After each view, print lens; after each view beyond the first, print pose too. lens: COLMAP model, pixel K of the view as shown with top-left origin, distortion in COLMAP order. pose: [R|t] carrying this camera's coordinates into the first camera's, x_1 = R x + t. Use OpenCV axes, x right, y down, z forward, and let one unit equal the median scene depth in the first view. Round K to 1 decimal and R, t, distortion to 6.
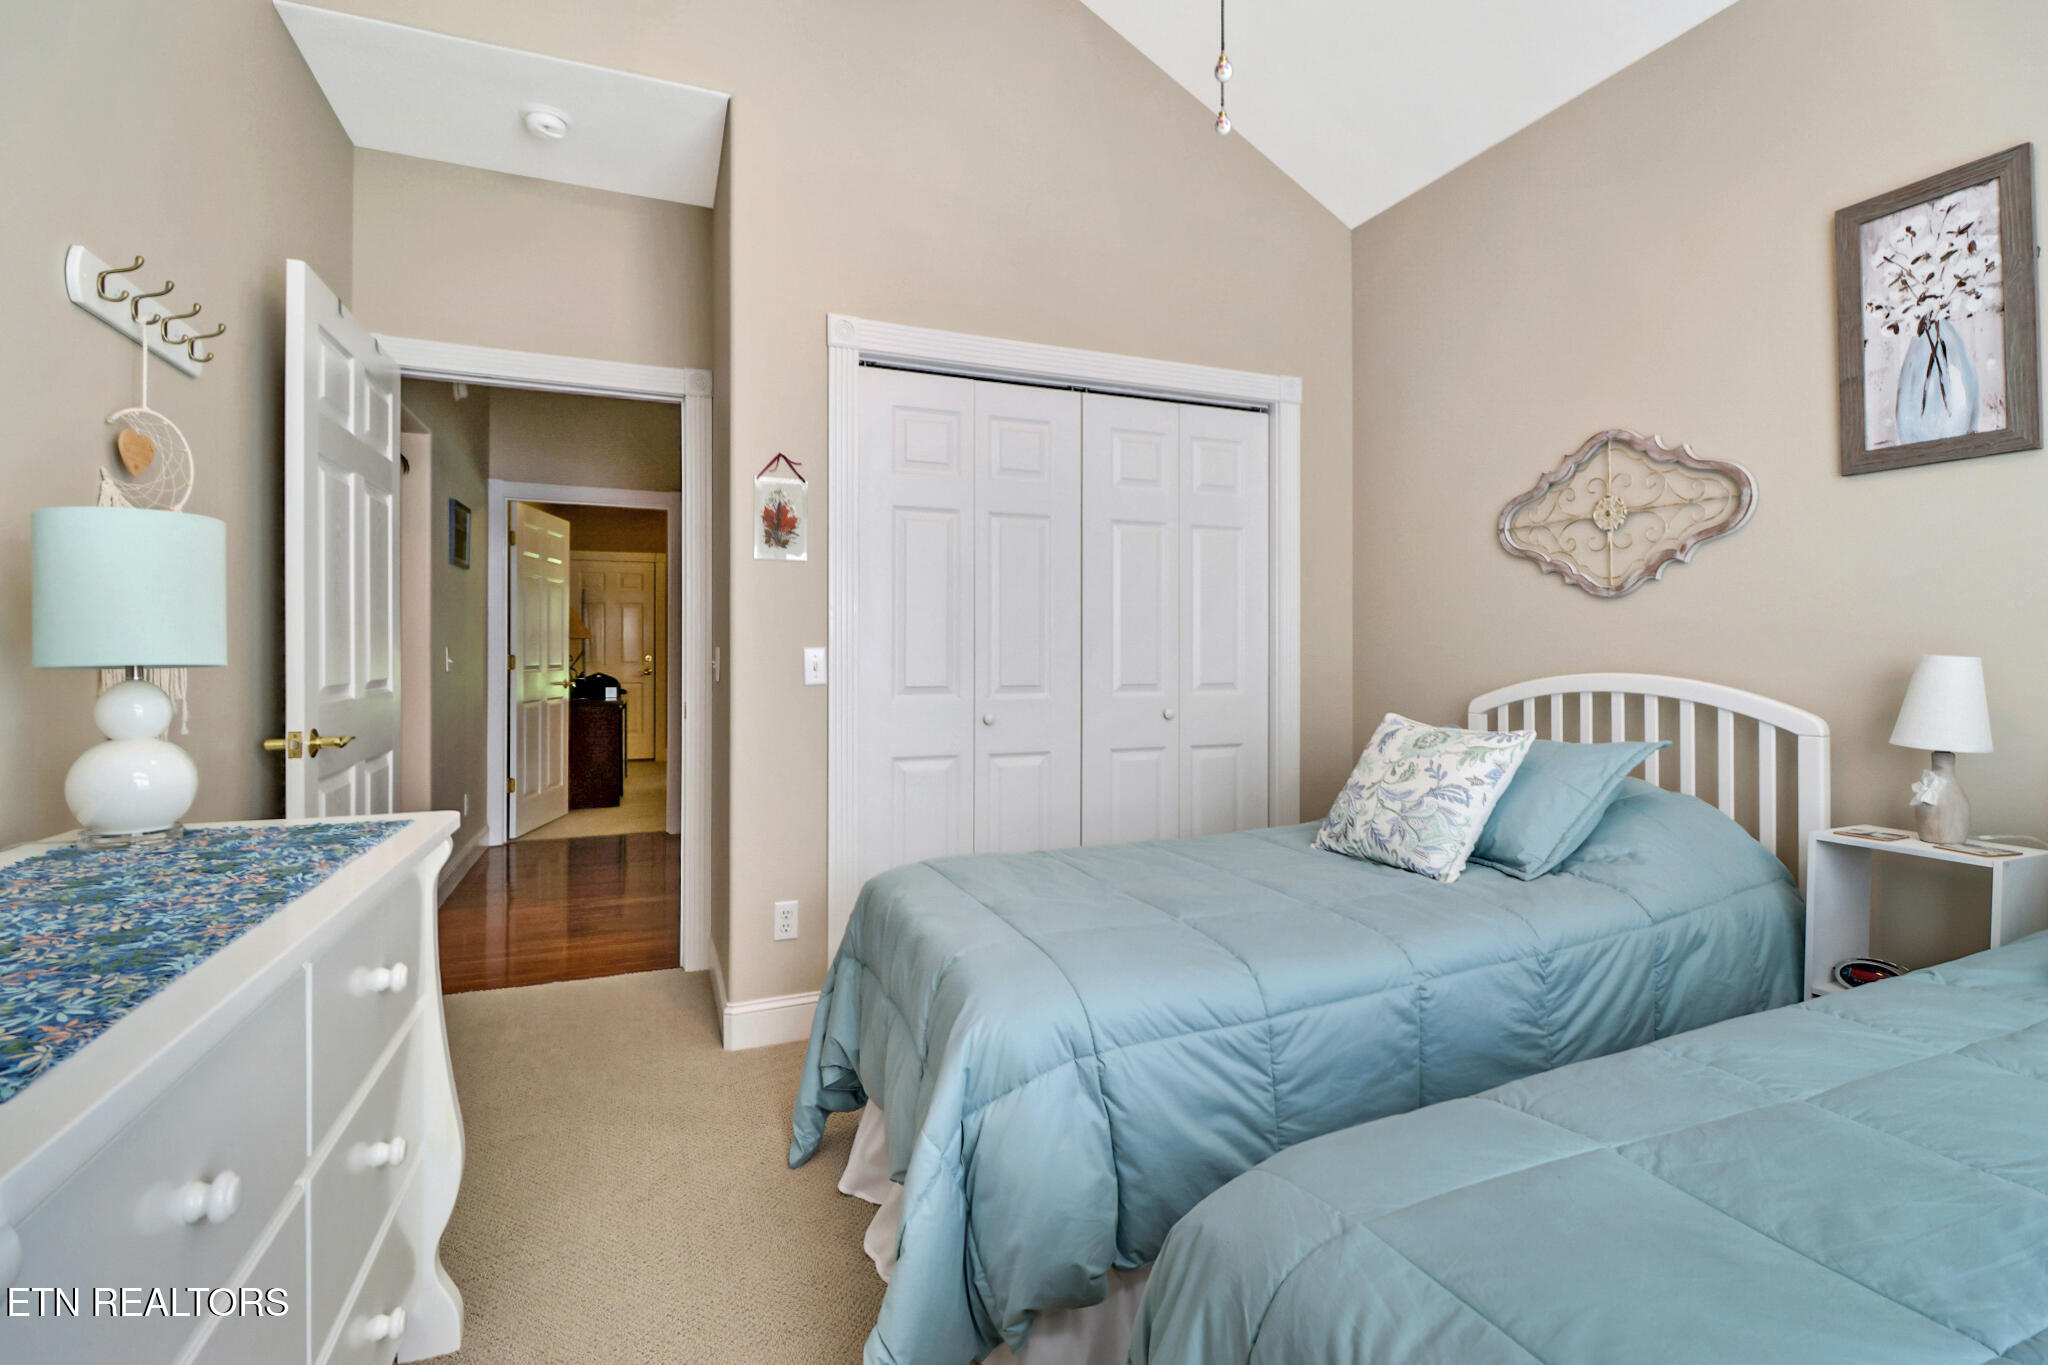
lens RADIAL K [[943.0, 0, 1030.7], [0, 943.0, 656.7], [0, 0, 1]] dist [0.001437, -0.015091]
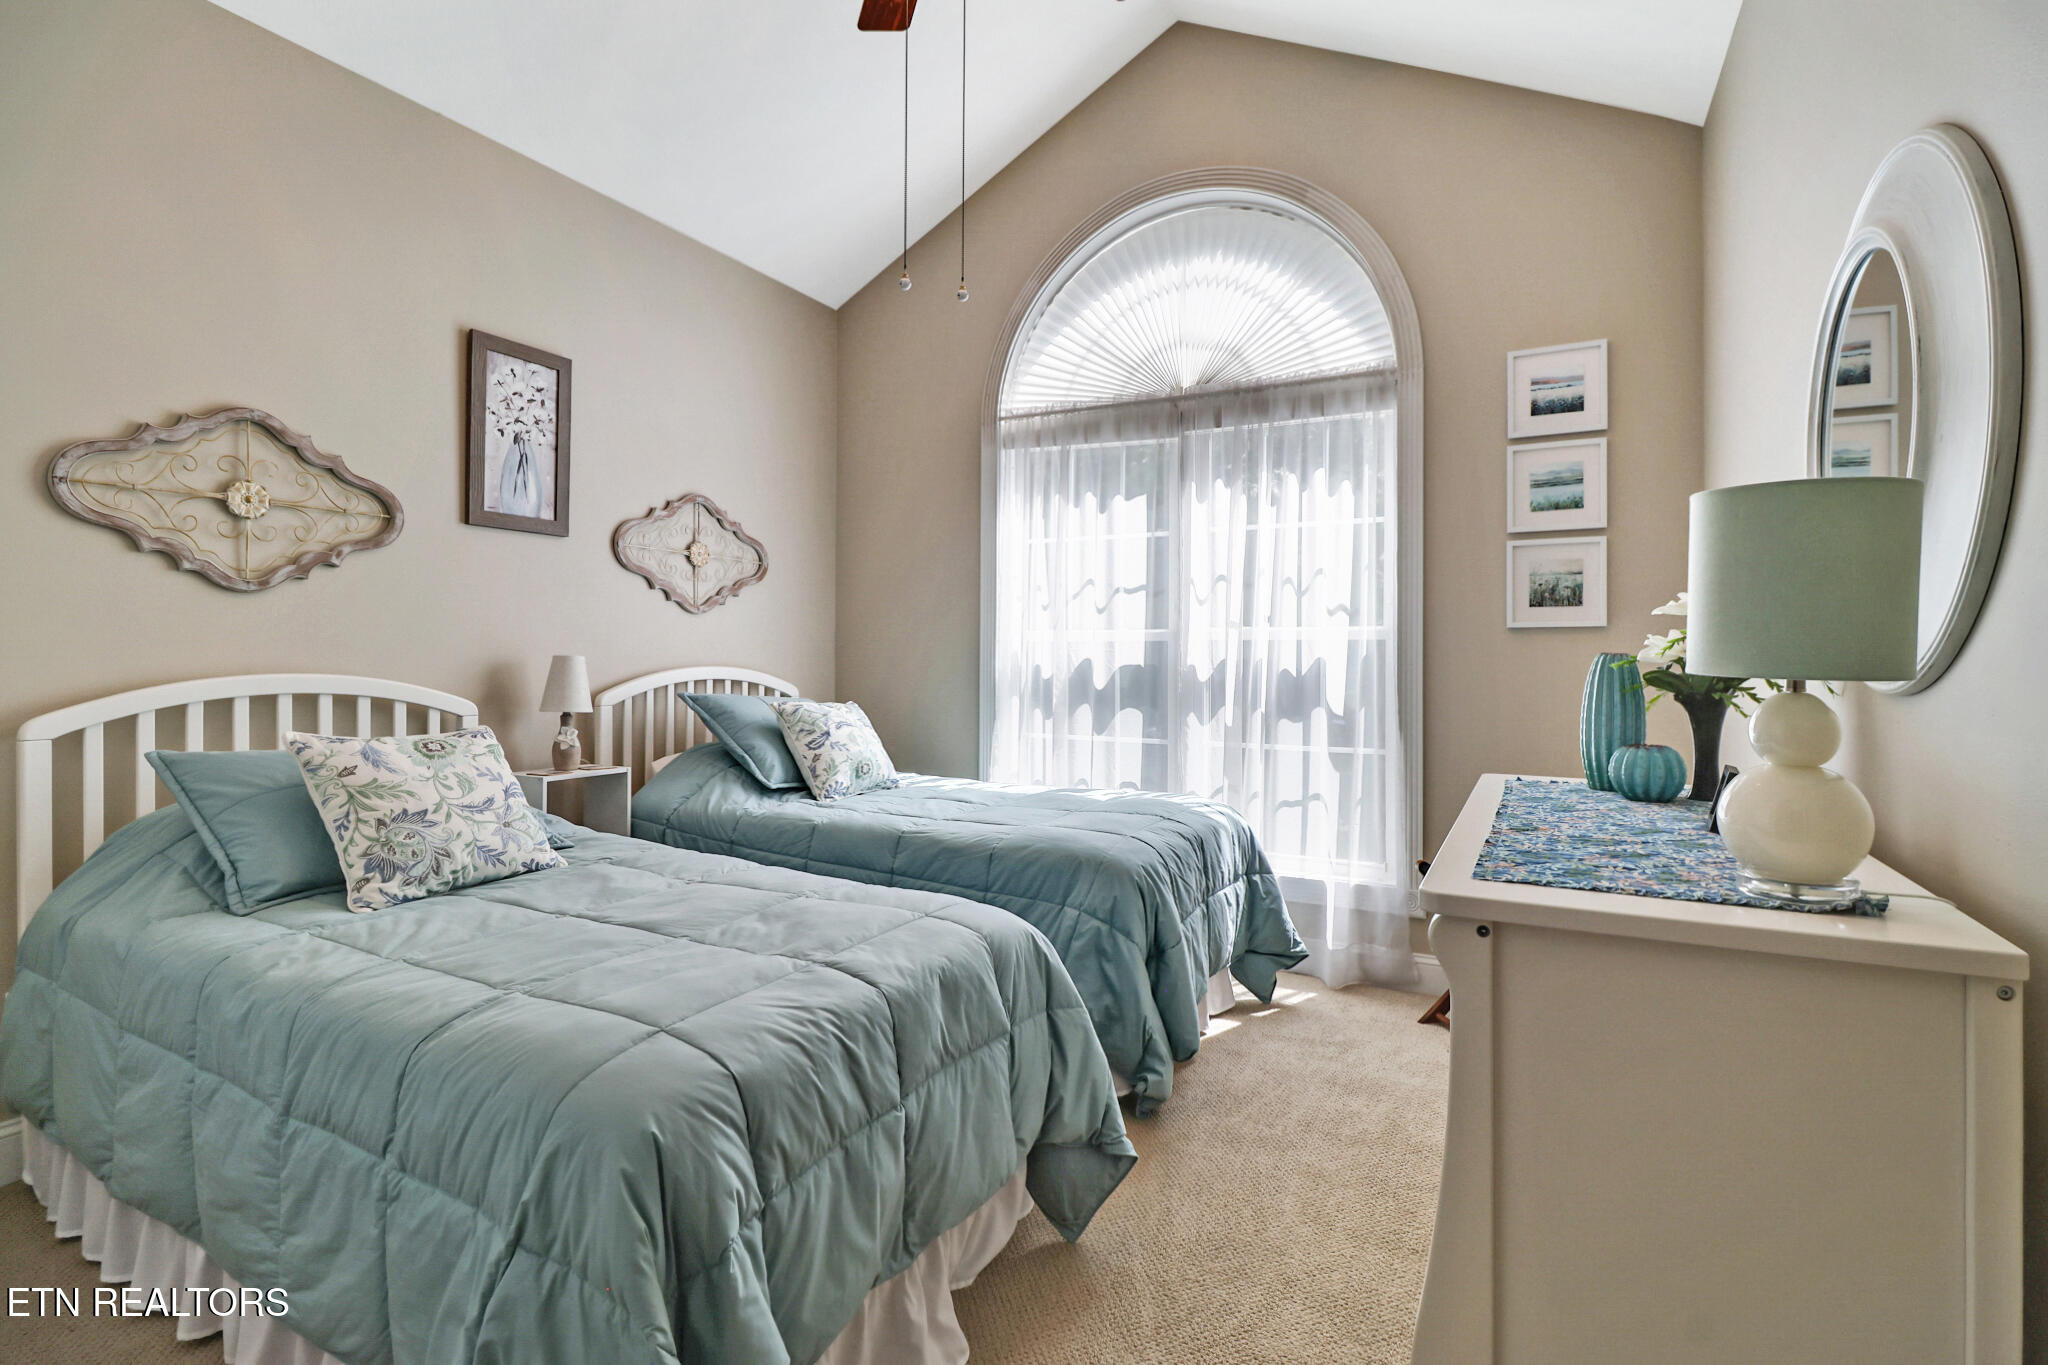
lens RADIAL K [[943.0, 0, 1030.7], [0, 943.0, 656.7], [0, 0, 1]] dist [0.001437, -0.015091]
pose [[-0.640946, -0.002537, 0.767582, -0.655615], [-0.000887, 0.999996, 0.002565, -0.003299], [-0.767586, 0.000963, -0.640945, 1.152714]]
